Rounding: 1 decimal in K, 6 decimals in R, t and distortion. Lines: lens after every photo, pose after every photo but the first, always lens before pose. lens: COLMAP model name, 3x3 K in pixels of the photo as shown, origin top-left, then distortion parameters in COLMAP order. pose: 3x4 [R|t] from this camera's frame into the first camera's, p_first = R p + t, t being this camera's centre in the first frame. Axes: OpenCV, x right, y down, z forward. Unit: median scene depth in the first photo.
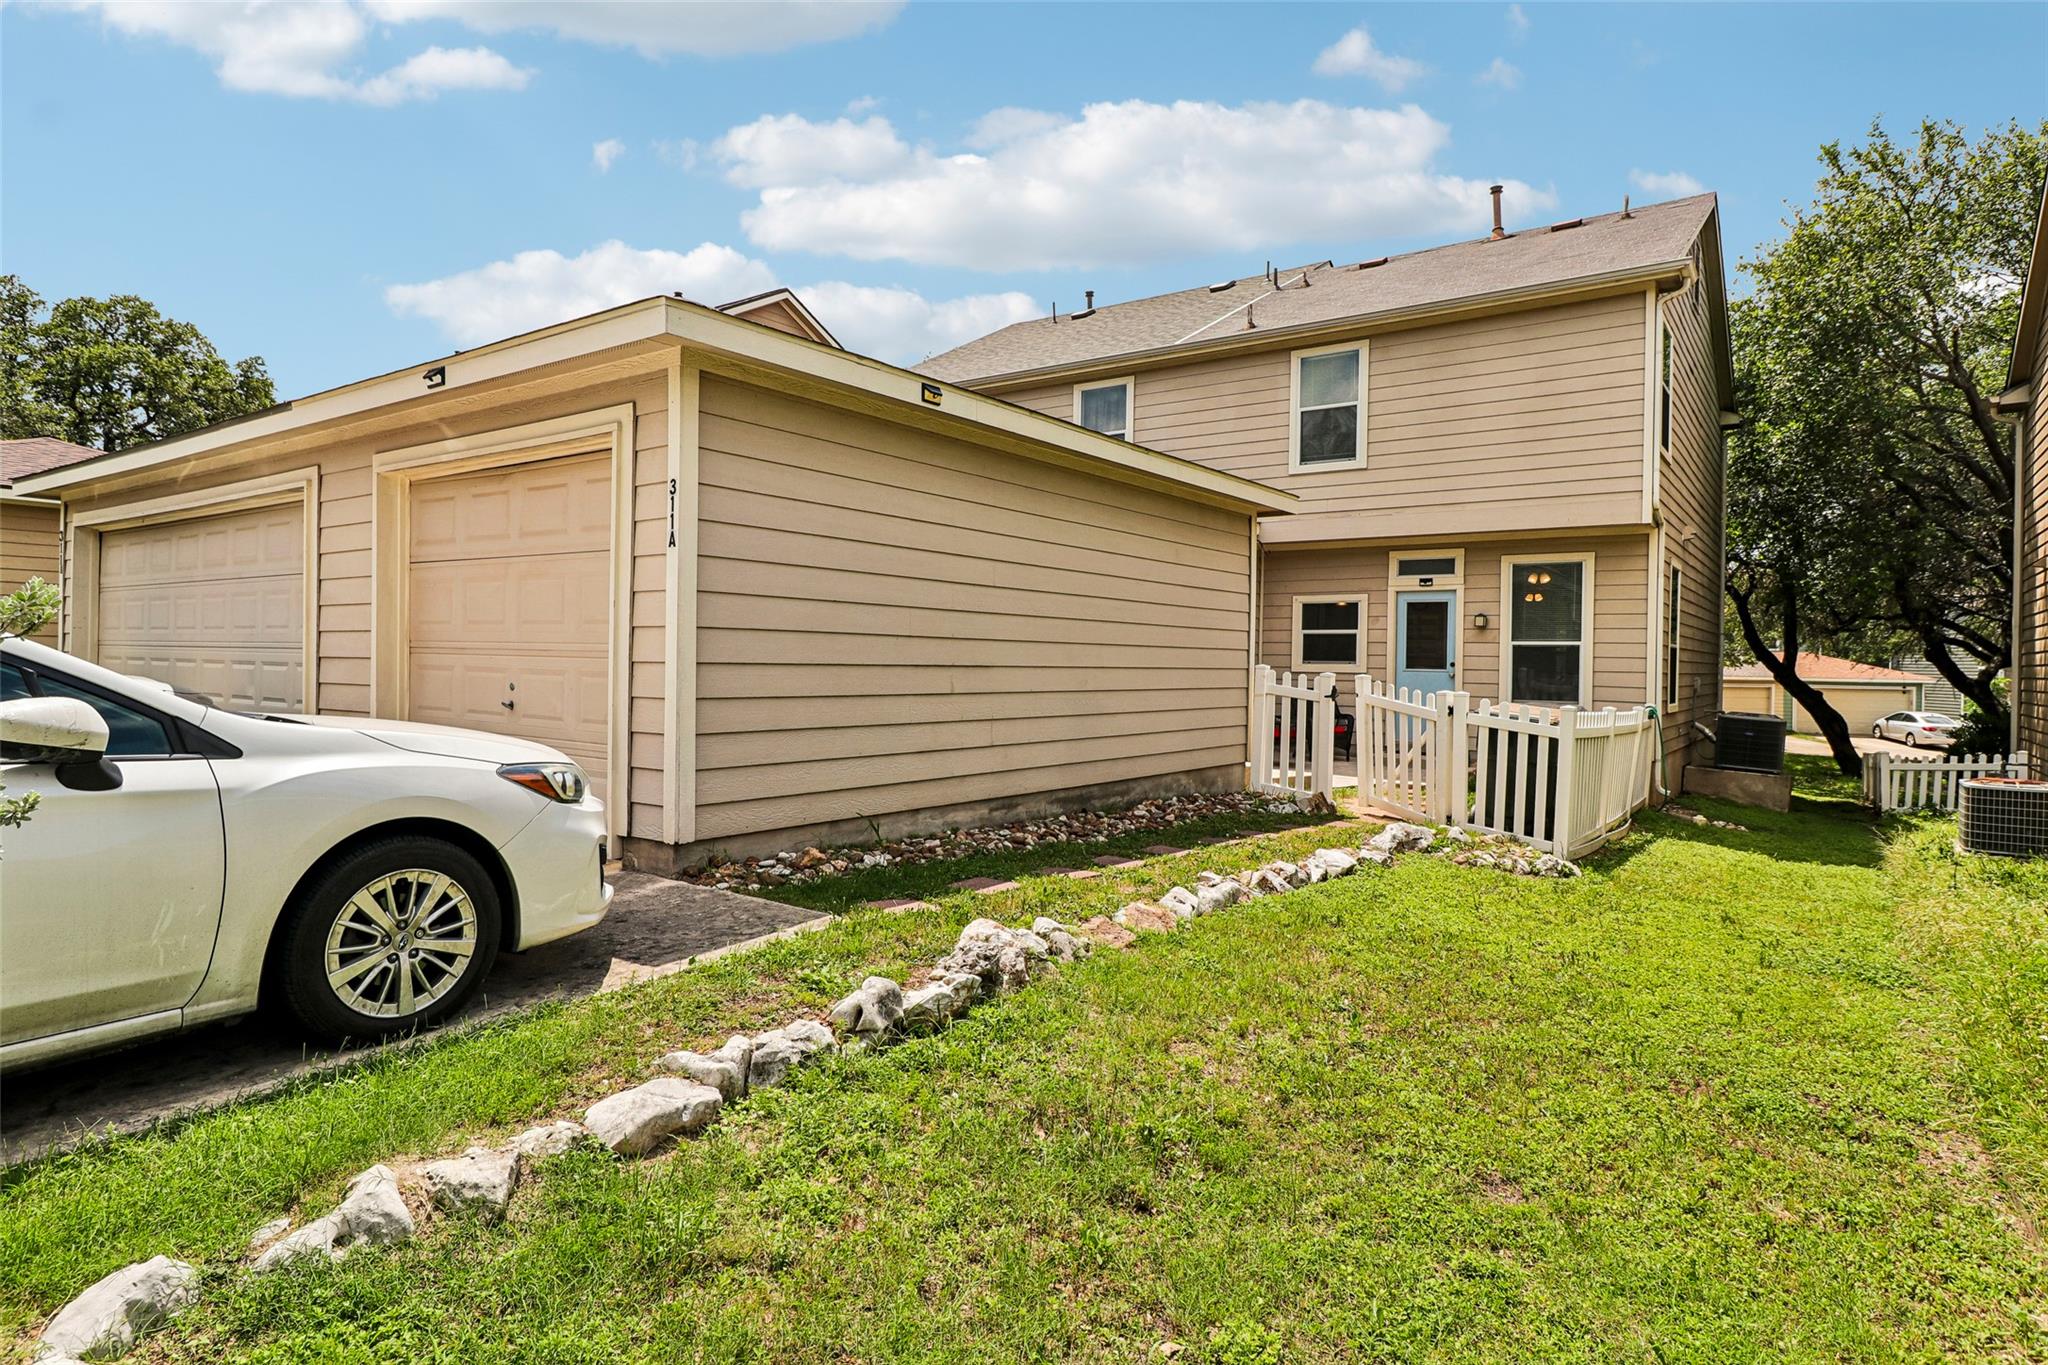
lens RADIAL K [[1124.1, 0, 1026.2], [0, 1124.1, 673.5], [0, 0, 1]] dist [0.004940, -0.003120]
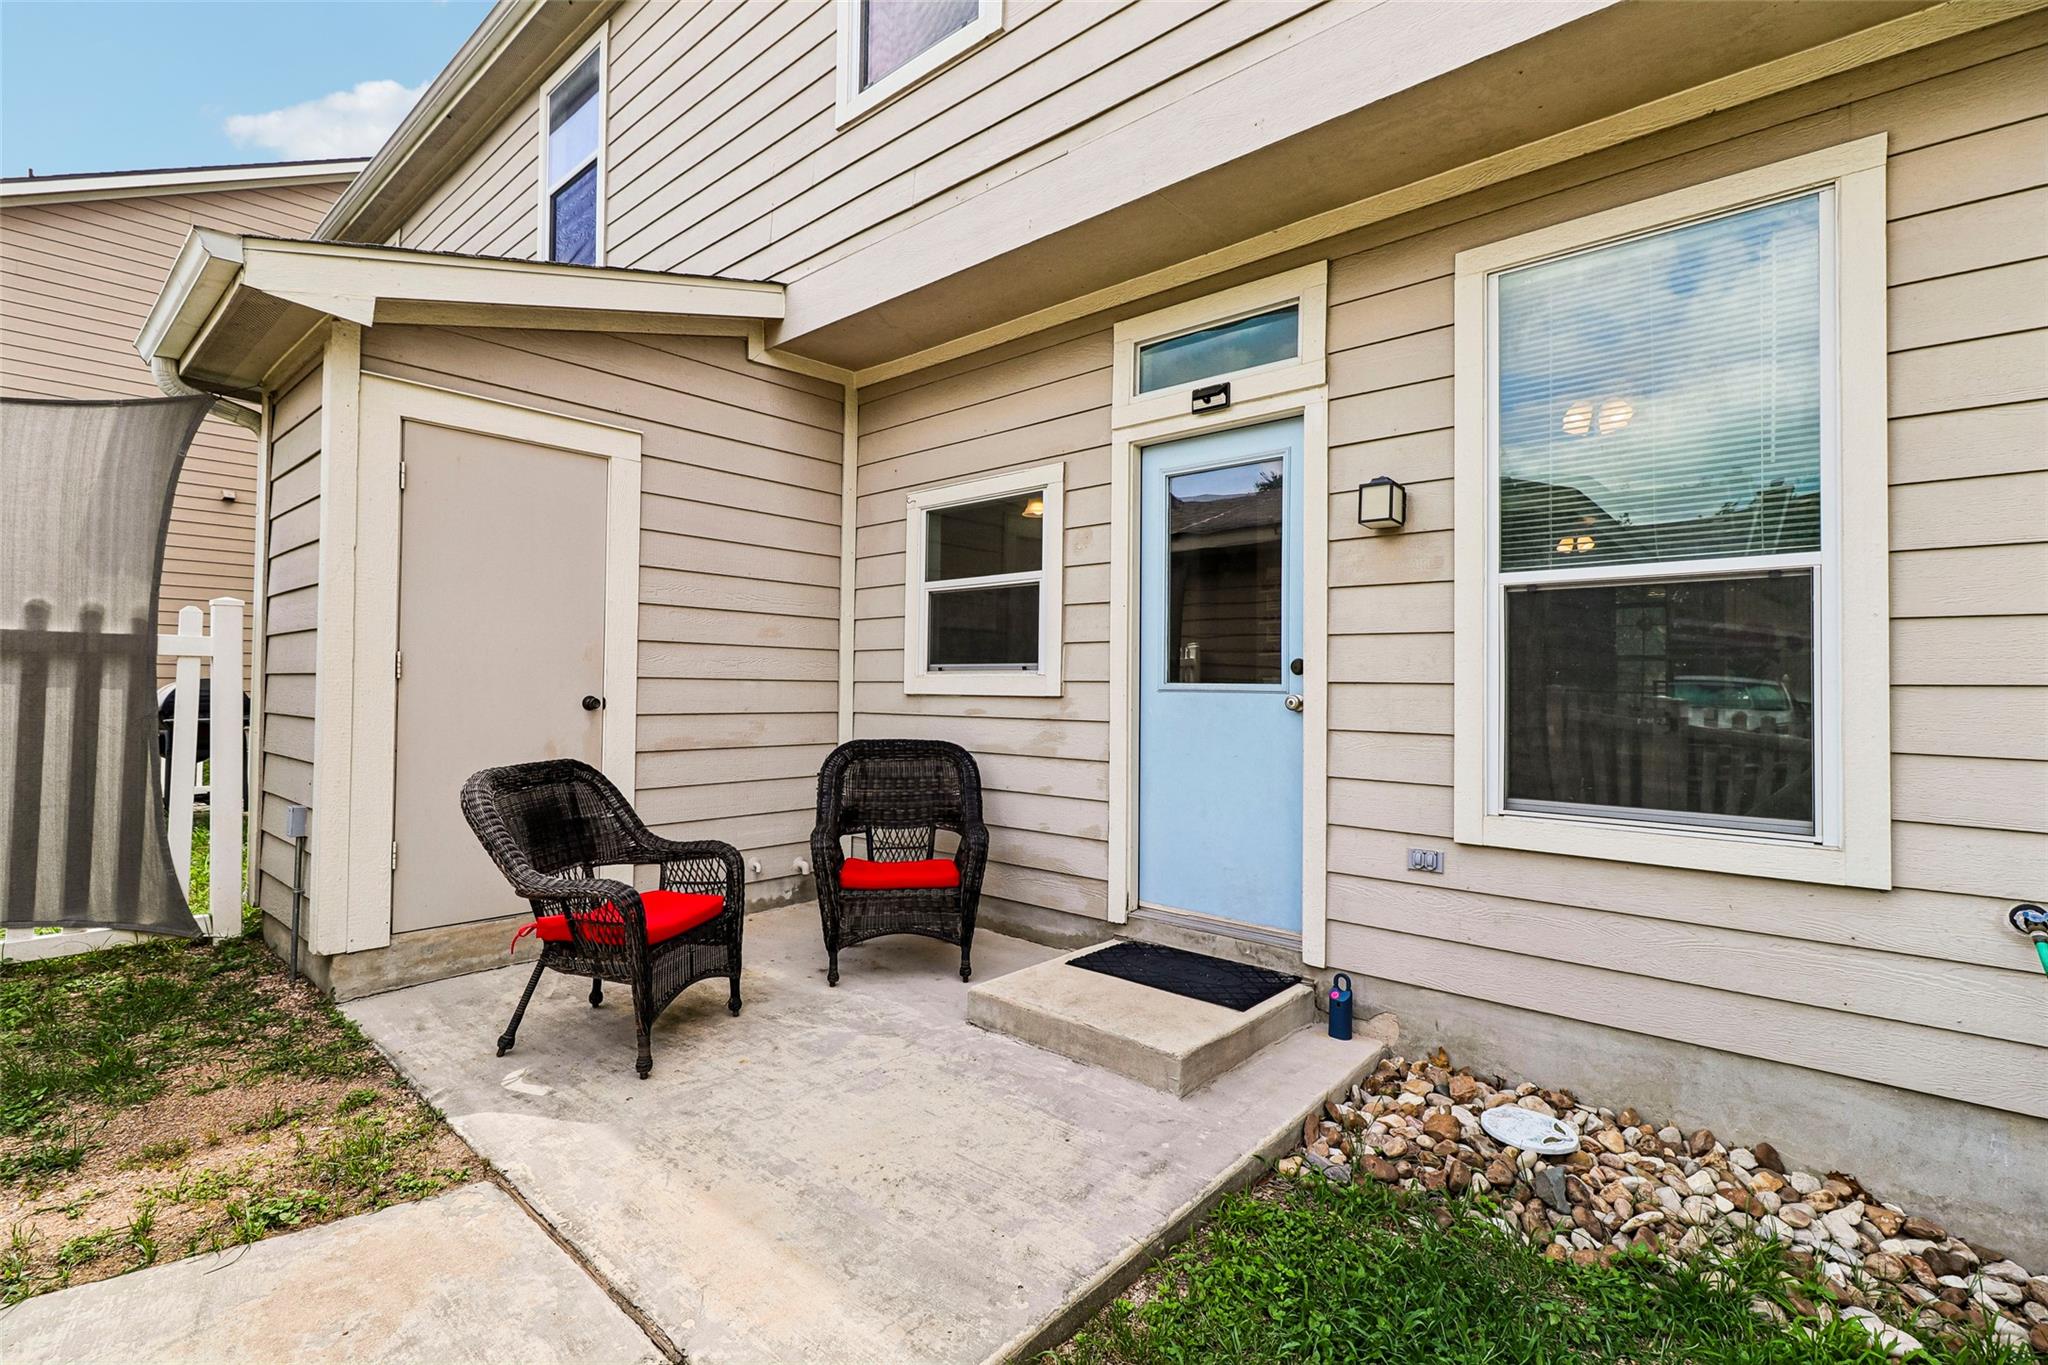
lens RADIAL K [[940.5, 0, 1024.1], [0, 940.5, 673.4], [0, 0, 1]] dist [0.004344, -0.001355]
pose [[0.994589, -0.006374, -0.103695, 0.325747], [0.003731, 0.999664, -0.025657, -0.000098], [0.103823, 0.025132, 0.994278, 0.730890]]
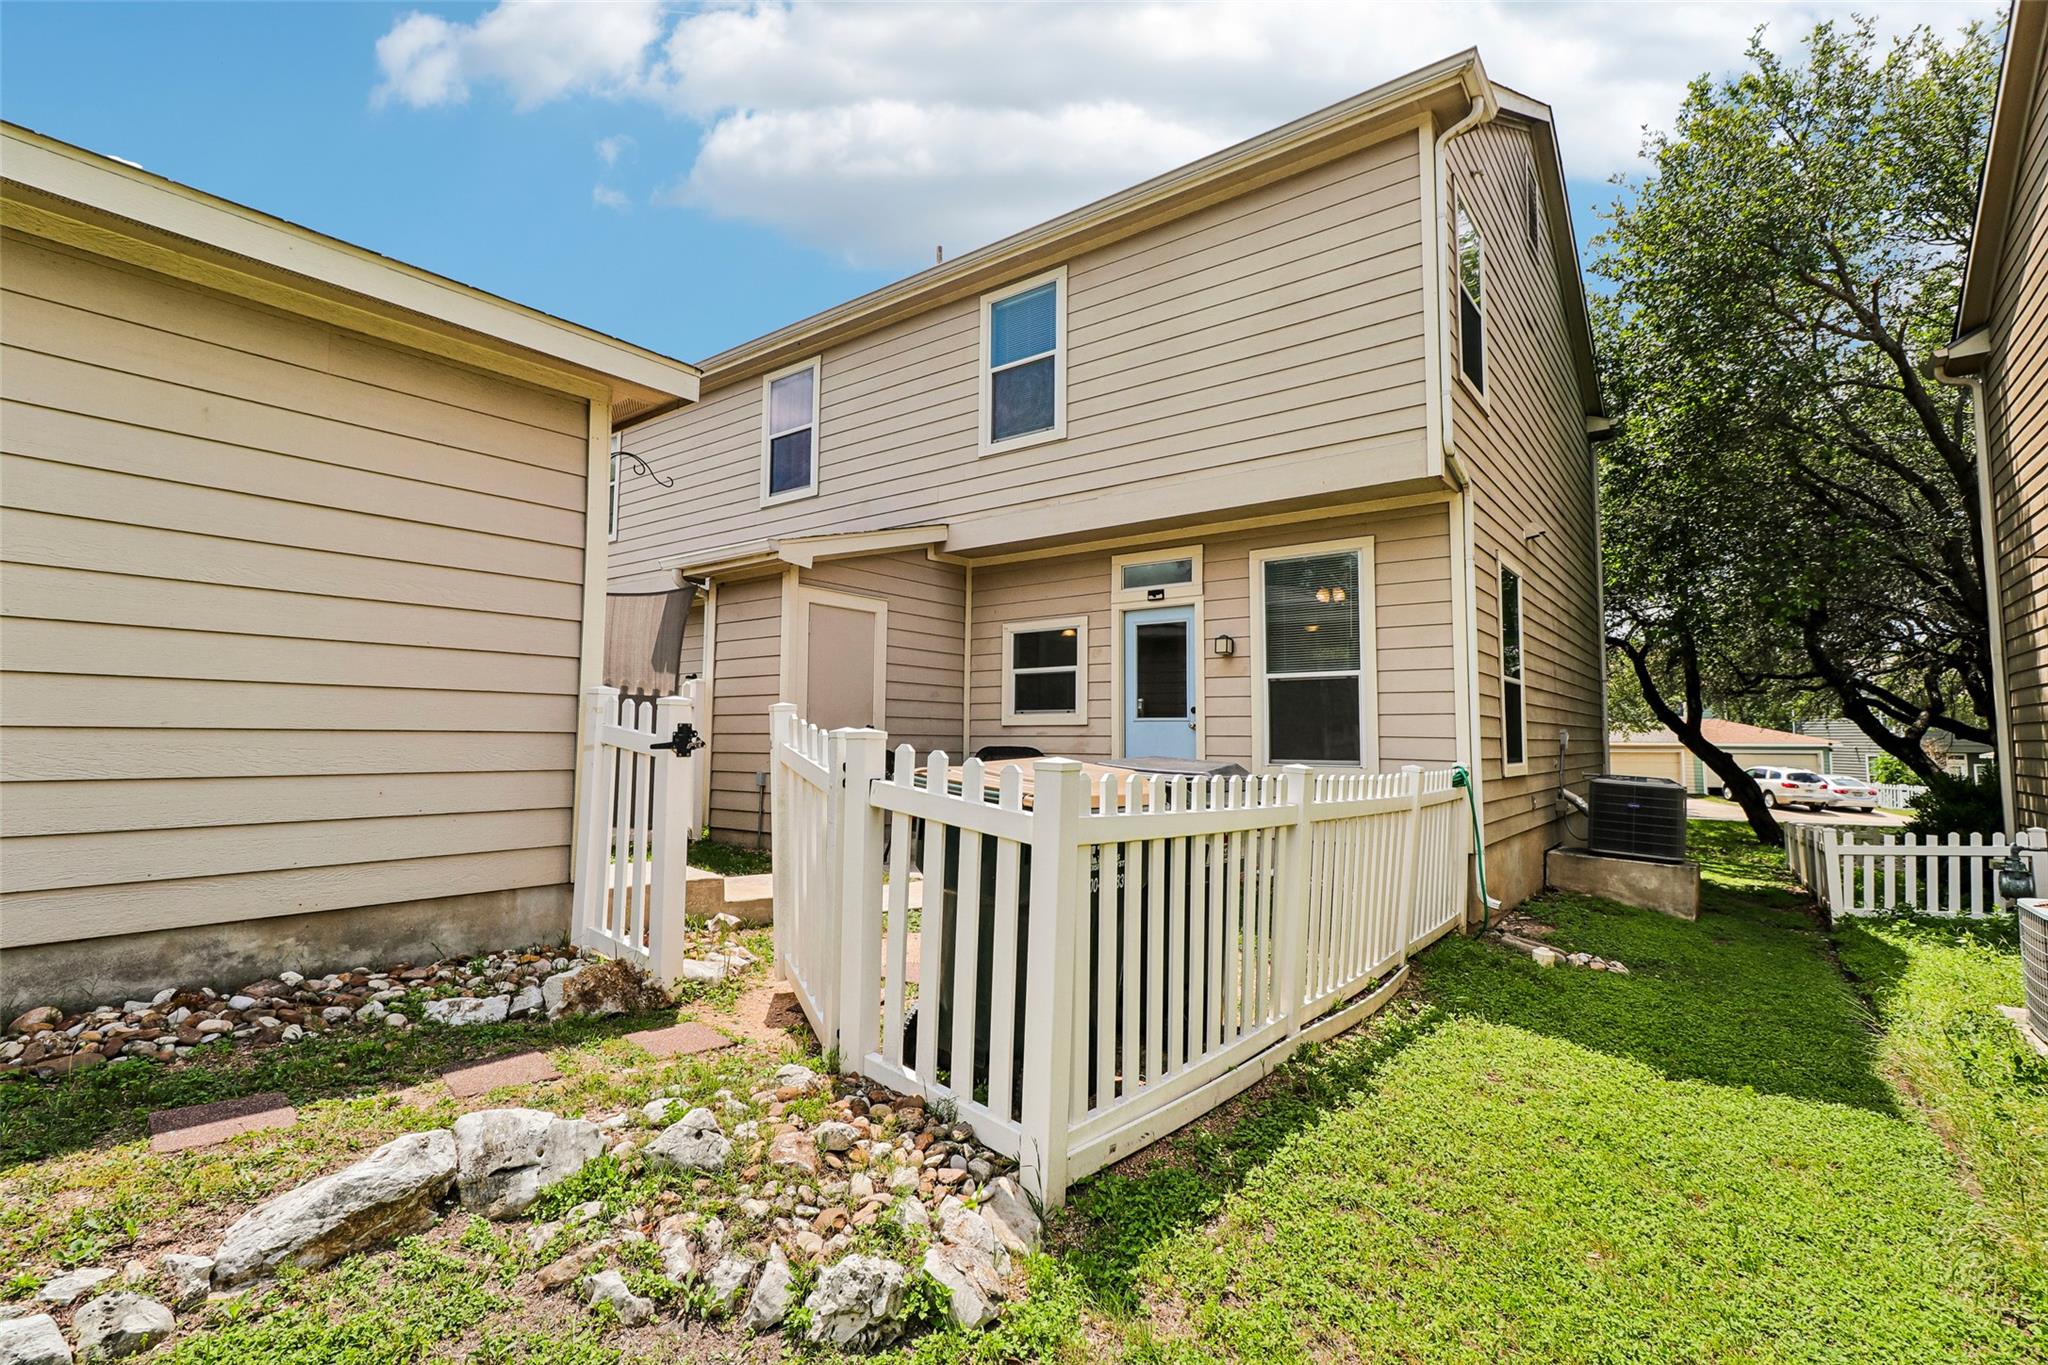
lens RADIAL K [[940.5, 0, 1019.5], [0, 940.5, 672.2], [0, 0, 1]] dist [0.004344, -0.001355]
pose [[0.999556, -0.010765, -0.027777, 0.280606], [0.008458, 0.996607, -0.081869, 0.015242], [0.028564, 0.081597, 0.996256, 0.401851]]
